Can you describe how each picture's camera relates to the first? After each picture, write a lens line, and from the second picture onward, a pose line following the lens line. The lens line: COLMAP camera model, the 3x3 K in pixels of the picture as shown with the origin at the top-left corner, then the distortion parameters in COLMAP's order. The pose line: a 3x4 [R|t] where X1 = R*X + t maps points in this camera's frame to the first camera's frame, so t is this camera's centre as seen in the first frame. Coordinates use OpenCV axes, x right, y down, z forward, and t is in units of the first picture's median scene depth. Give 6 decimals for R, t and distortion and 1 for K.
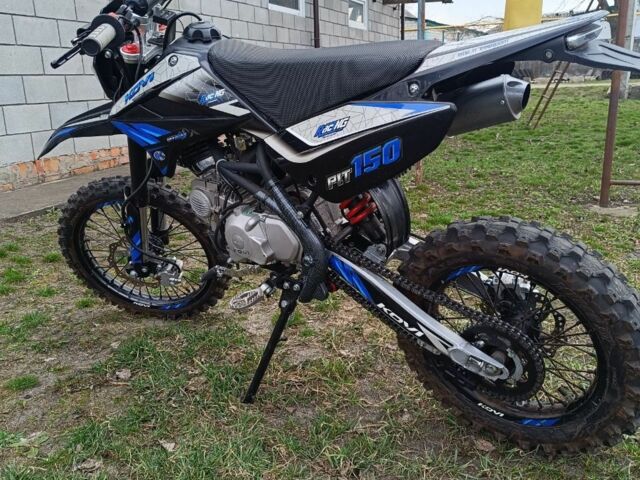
lens RADIAL K [[573.0, 0, 320.0], [0, 573.0, 240.0], [0, 0, 1]] dist [0.000861, -0.000295]
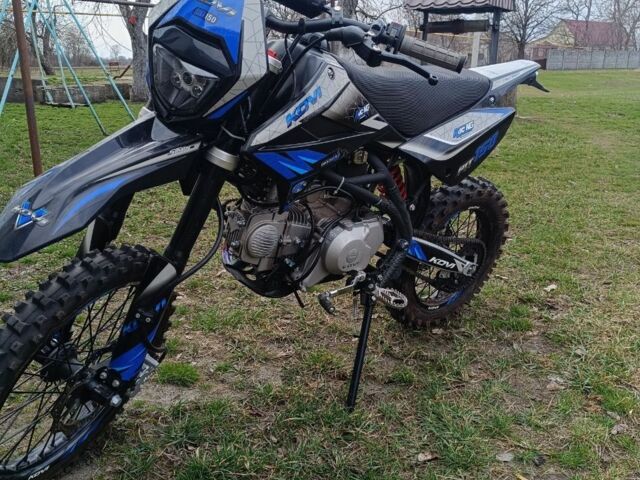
lens RADIAL K [[572.6, 0, 320.5], [0, 572.6, 251.9], [0, 0, 1]] dist [0.002313, 0.003370]
pose [[0.223281, -0.263574, 0.938443, -1.175855], [0.263740, 0.943173, 0.202152, -0.238616], [-0.938396, 0.202368, 0.280108, 0.829674]]
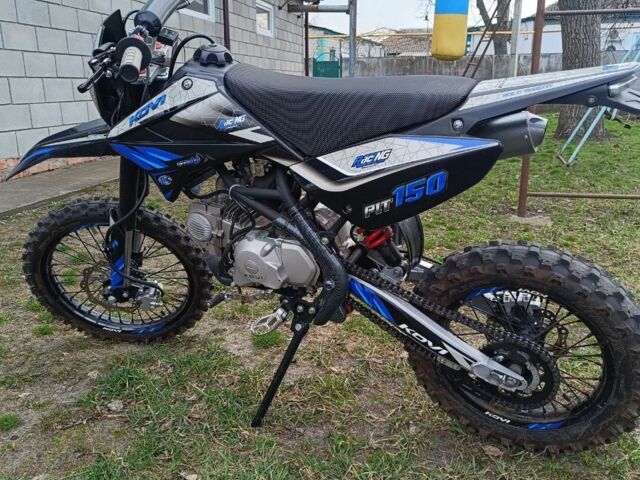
lens RADIAL K [[572.6, 0, 320.5], [0, 572.6, 251.9], [0, 0, 1]] dist [0.002313, 0.003370]
pose [[0.983893, -0.021531, 0.177459, -0.214301], [0.019541, 0.999725, 0.012954, -0.035965], [-0.177689, -0.009277, 0.984043, -0.001476]]
